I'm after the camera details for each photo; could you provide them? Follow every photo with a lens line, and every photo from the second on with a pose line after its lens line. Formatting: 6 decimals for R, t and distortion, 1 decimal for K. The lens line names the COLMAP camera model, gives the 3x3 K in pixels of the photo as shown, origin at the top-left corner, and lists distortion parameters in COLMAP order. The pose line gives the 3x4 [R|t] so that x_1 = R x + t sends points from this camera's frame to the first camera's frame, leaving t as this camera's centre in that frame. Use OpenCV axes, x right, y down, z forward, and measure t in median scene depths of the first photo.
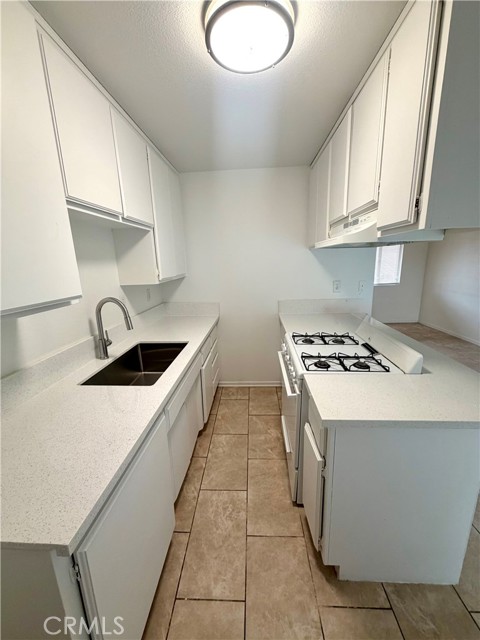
lens RADIAL K [[254.9, 0, 240.0], [0, 254.9, 320.0], [0, 0, 1]] dist [0.000145, -0.000099]
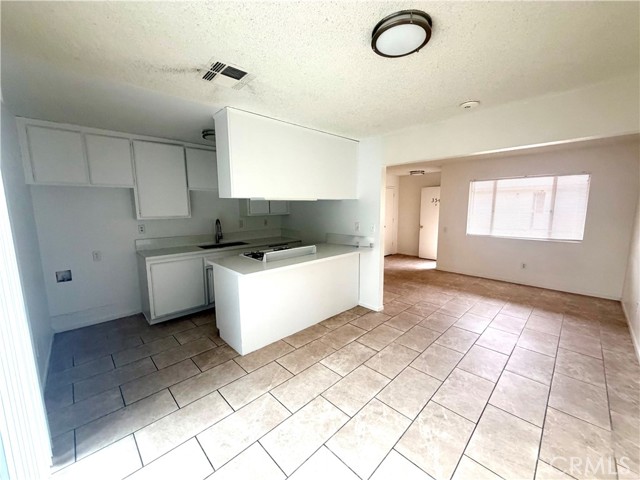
lens RADIAL K [[254.9, 0, 319.1], [0, 254.9, 242.2], [0, 0, 1]] dist [0.000145, -0.000099]
pose [[0.732604, 0.127175, -0.668669, 1.950034], [-0.170381, 0.985378, 0.000738, -0.030637], [0.658986, 0.113387, 0.743560, -0.220802]]
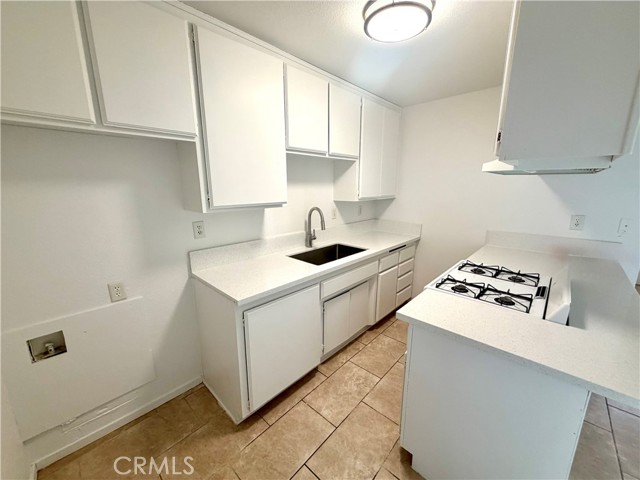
lens RADIAL K [[254.9, 0, 319.1], [0, 254.9, 242.2], [0, 0, 1]] dist [0.000145, -0.000099]
pose [[0.767571, 0.168952, -0.618297, 0.454828], [-0.168493, 0.983894, 0.059682, 0.022687], [0.618422, 0.058368, 0.783676, -0.154937]]
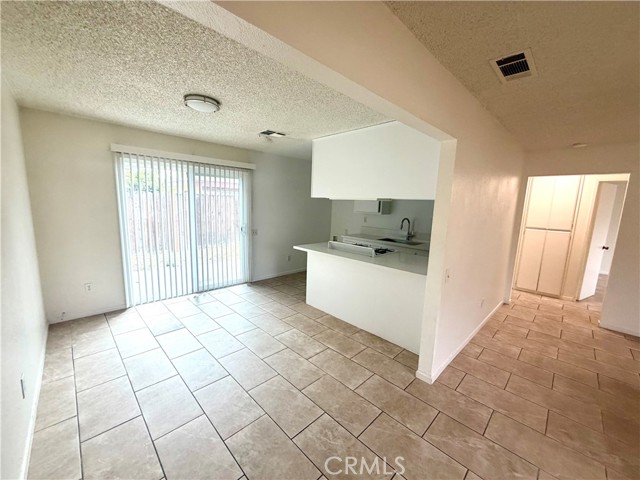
lens RADIAL K [[254.9, 0, 319.1], [0, 254.9, 242.2], [0, 0, 1]] dist [0.000145, -0.000099]
pose [[-0.673272, 0.119490, -0.729676, 2.347736], [-0.179367, 0.930984, 0.317957, -0.838618], [0.717309, 0.344951, -0.605373, 3.292173]]
